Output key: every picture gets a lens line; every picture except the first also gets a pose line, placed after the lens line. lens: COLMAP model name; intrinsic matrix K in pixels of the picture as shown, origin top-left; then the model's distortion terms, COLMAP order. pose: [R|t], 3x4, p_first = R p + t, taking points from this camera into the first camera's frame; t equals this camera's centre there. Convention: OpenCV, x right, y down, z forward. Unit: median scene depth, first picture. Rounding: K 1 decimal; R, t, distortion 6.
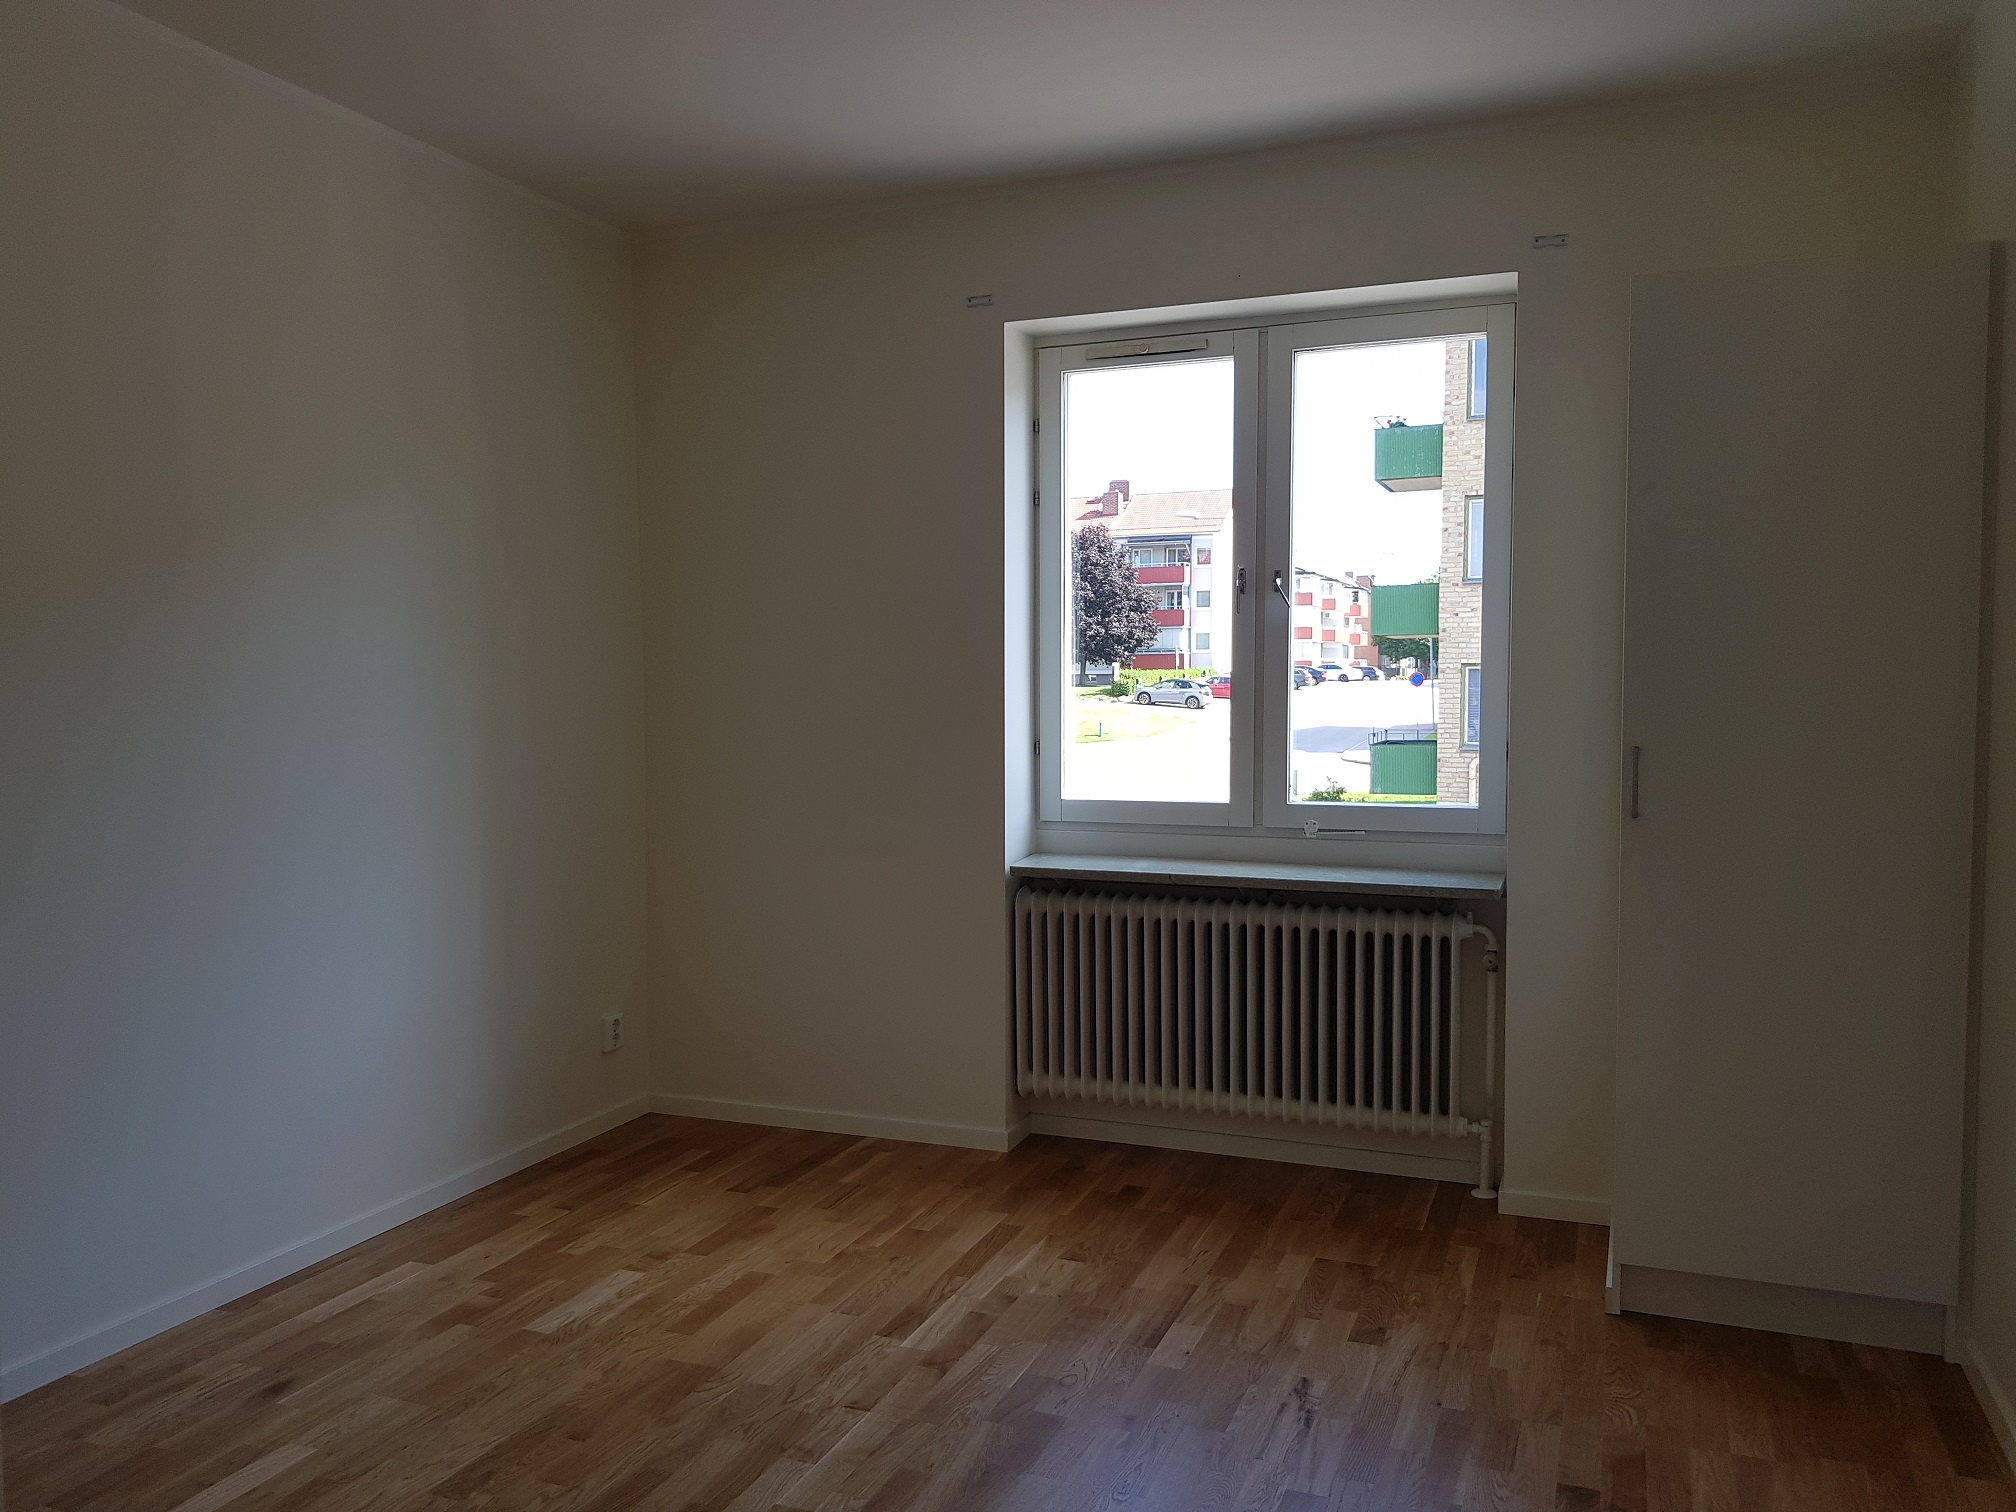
lens RADIAL K [[1604.0, 0, 1003.5], [0, 1604.0, 766.2], [0, 0, 1]] dist [0.030978, -0.007197]
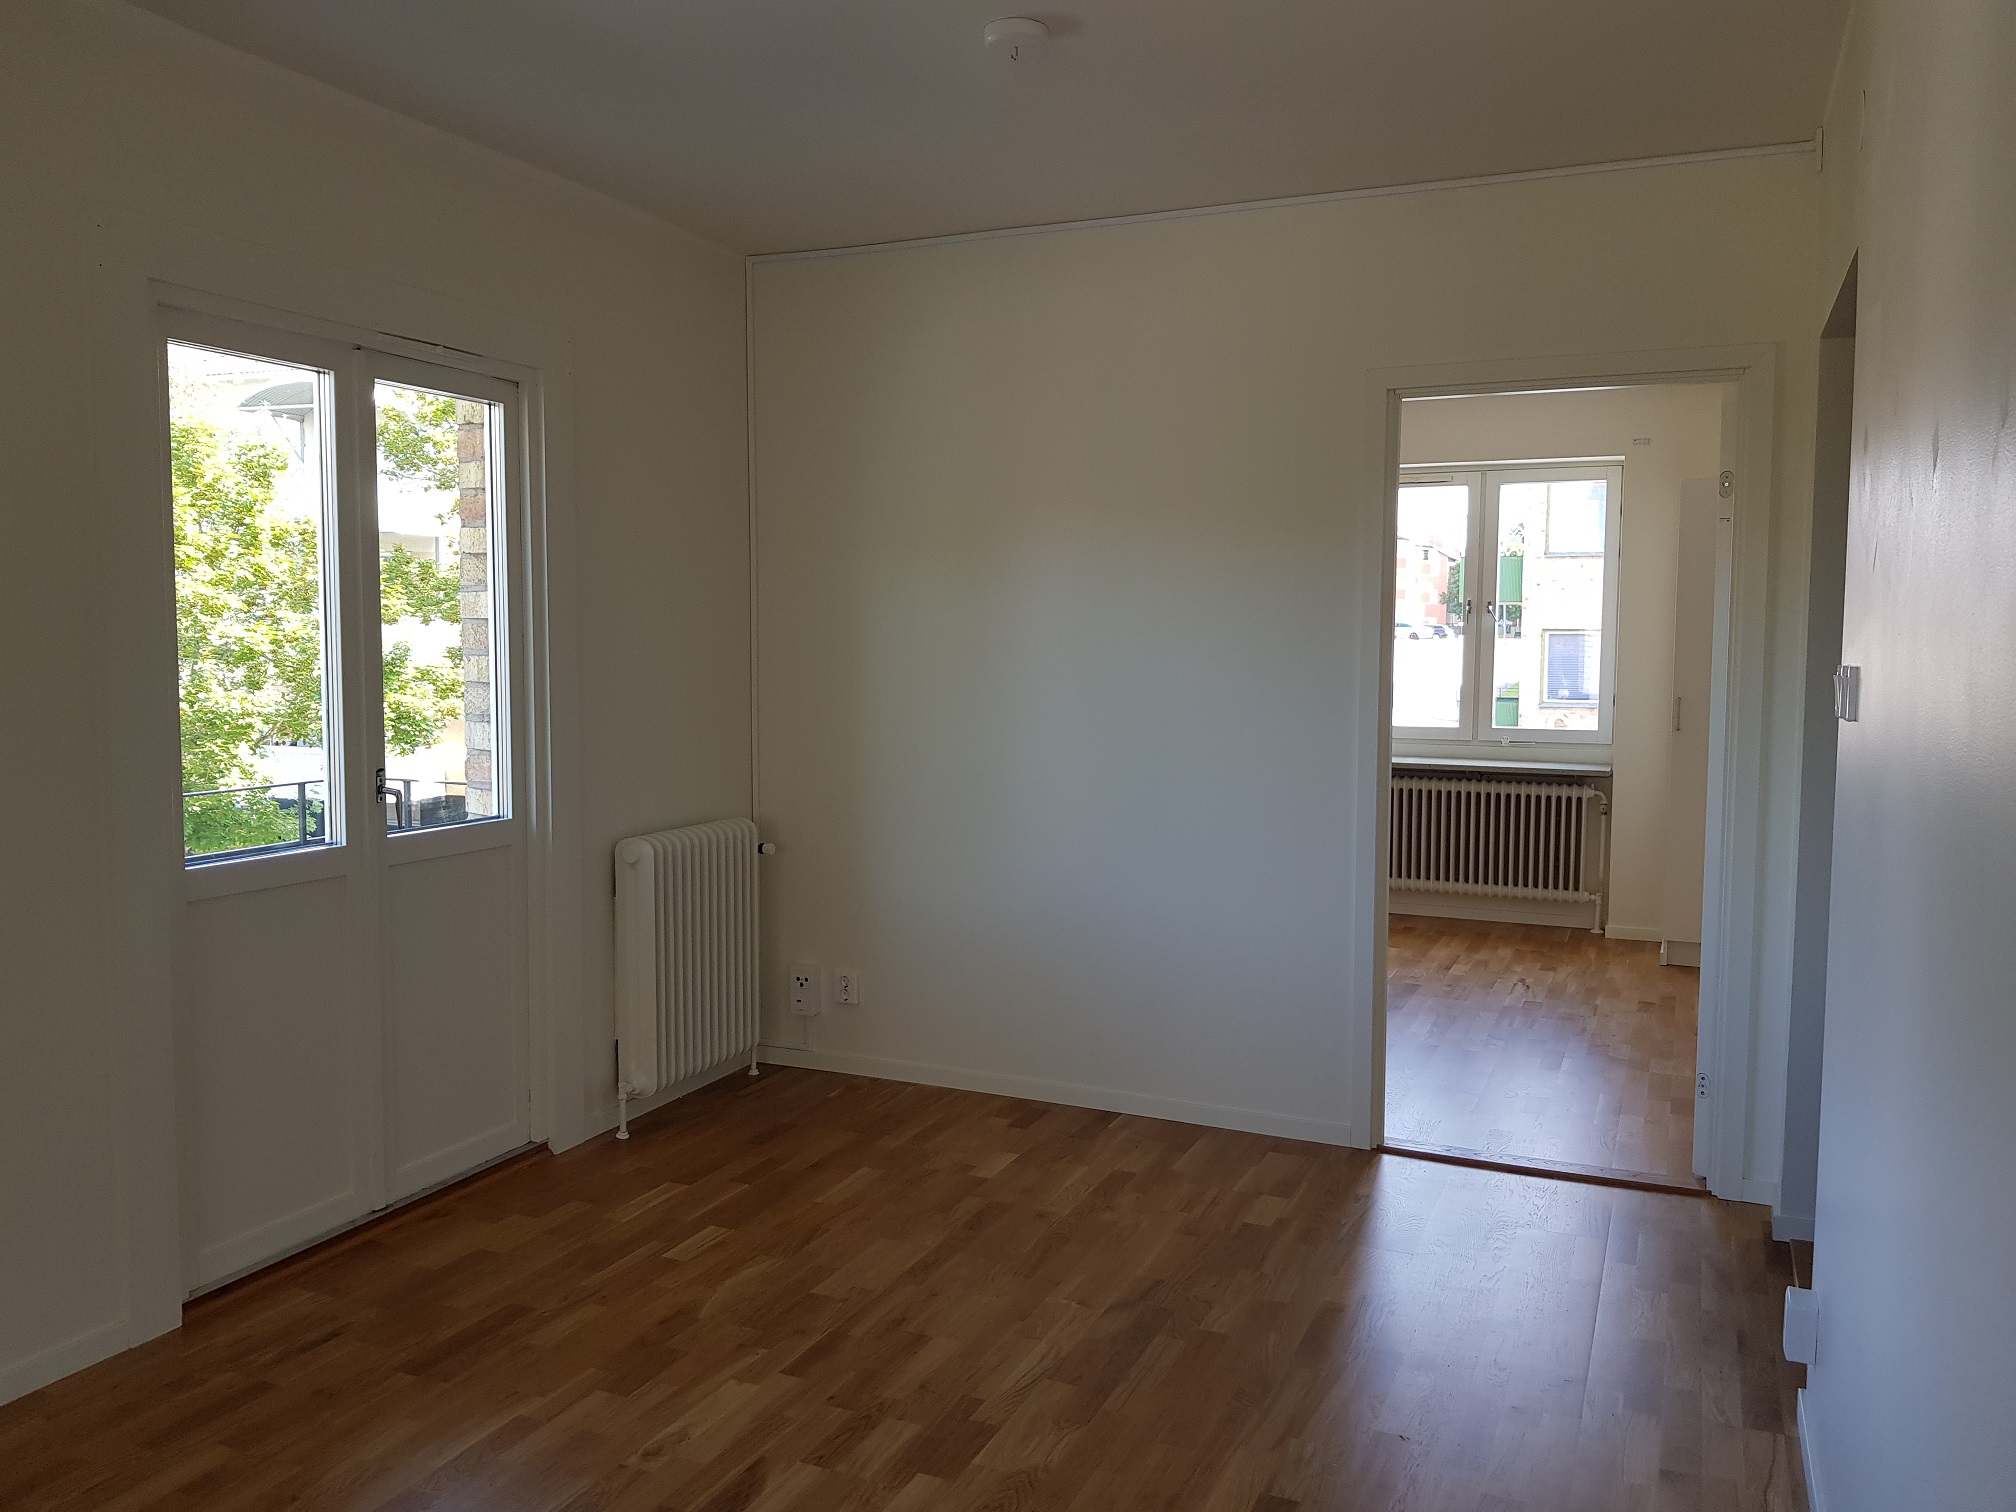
lens RADIAL K [[1604.0, 0, 1011.2], [0, 1604.0, 749.9], [0, 0, 1]] dist [0.030978, -0.007197]
pose [[0.999422, 0.011843, -0.031880, -0.321846], [-0.011236, 0.999754, 0.019144, 0.019948], [0.032099, -0.018775, 0.999308, -0.883666]]
